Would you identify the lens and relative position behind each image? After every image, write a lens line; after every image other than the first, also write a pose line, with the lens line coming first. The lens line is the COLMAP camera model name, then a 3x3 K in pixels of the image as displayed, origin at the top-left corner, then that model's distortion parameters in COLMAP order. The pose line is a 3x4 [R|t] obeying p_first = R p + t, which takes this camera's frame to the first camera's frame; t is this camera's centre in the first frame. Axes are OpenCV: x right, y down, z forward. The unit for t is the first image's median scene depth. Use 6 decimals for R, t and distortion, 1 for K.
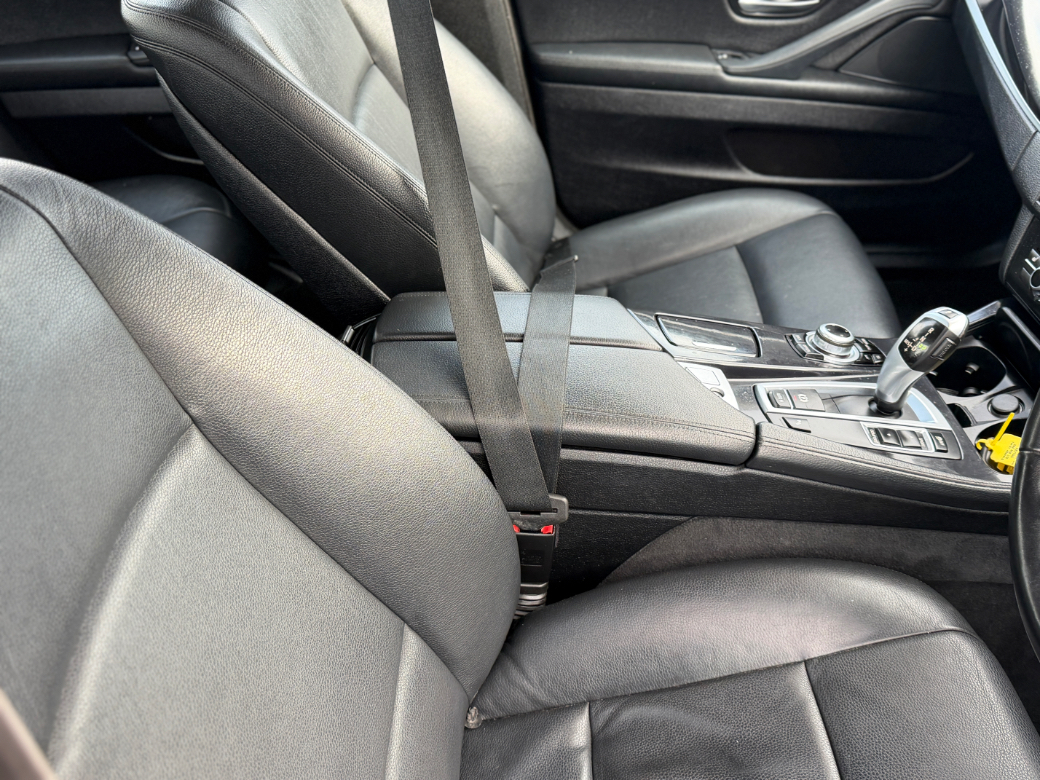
lens RADIAL K [[983.4, 0, 520.0], [0, 983.4, 390.0], [0, 0, 1]] dist [0.137133, -0.290329]
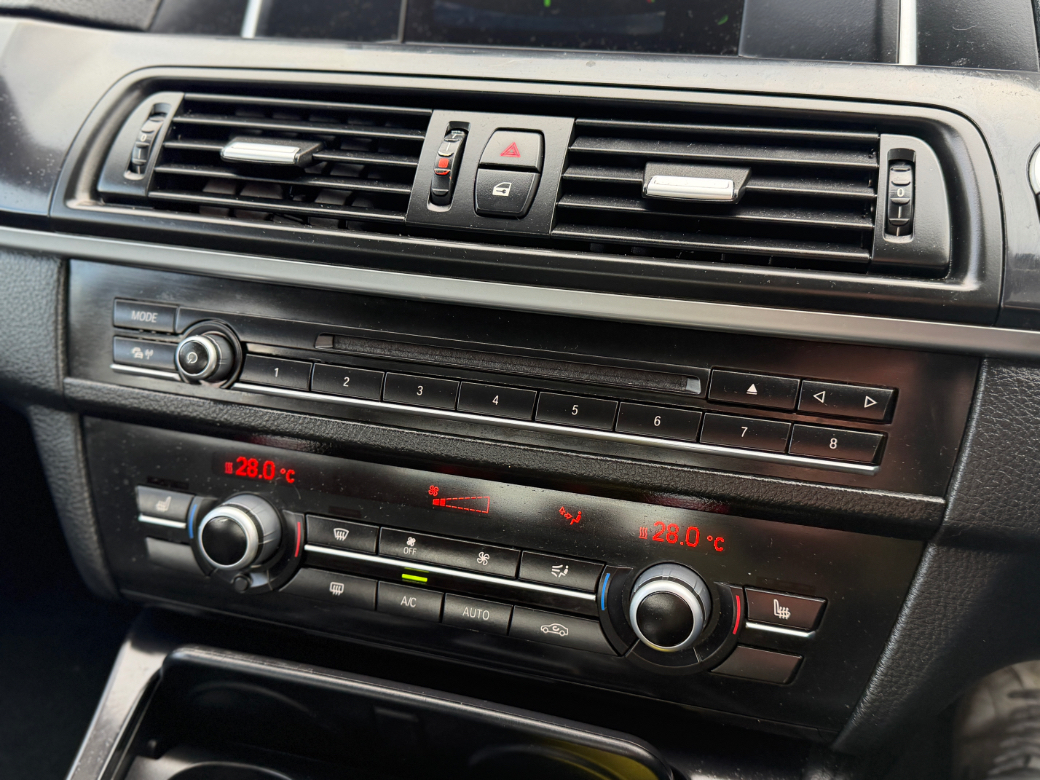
lens RADIAL K [[983.4, 0, 520.0], [0, 983.4, 390.0], [0, 0, 1]] dist [0.137133, -0.290329]
pose [[0.380985, -0.399064, 0.834025, 0.190222], [0.573883, 0.809326, 0.125095, -0.094831], [-0.724920, 0.430974, 0.537358, 0.478713]]
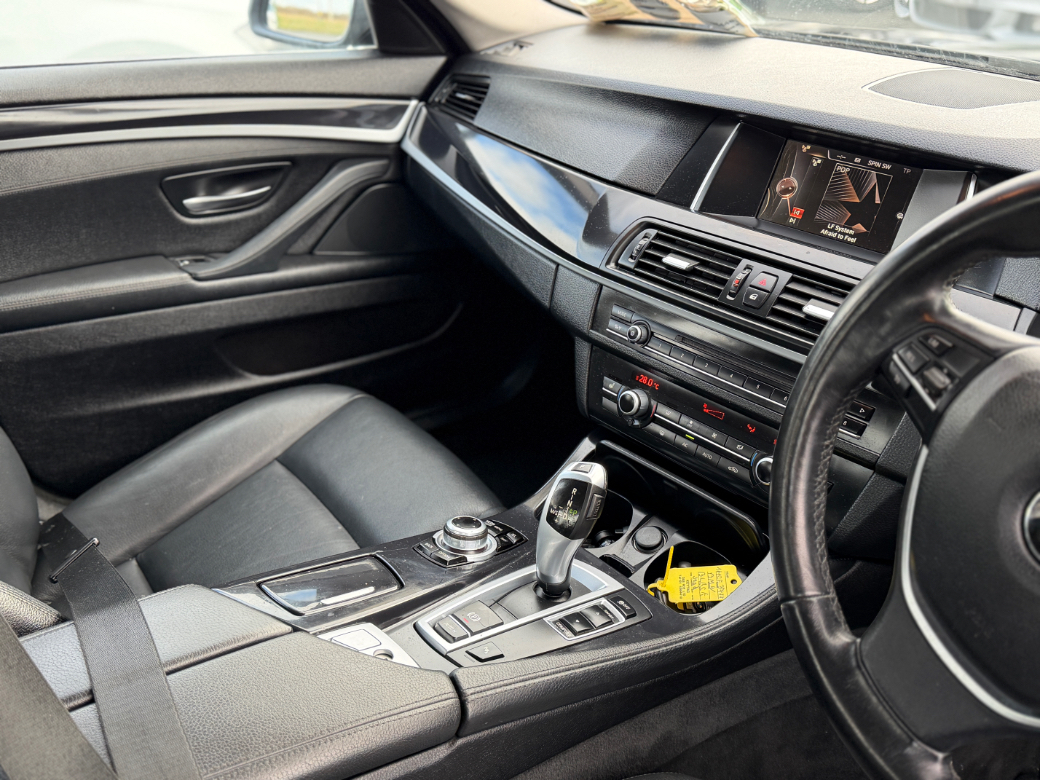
lens RADIAL K [[983.4, 0, 520.0], [0, 983.4, 390.0], [0, 0, 1]] dist [0.137133, -0.290329]
pose [[0.819427, -0.268517, 0.506398, -0.029898], [0.357758, 0.929860, -0.085848, -0.053481], [-0.447827, 0.251514, 0.858016, 0.154568]]
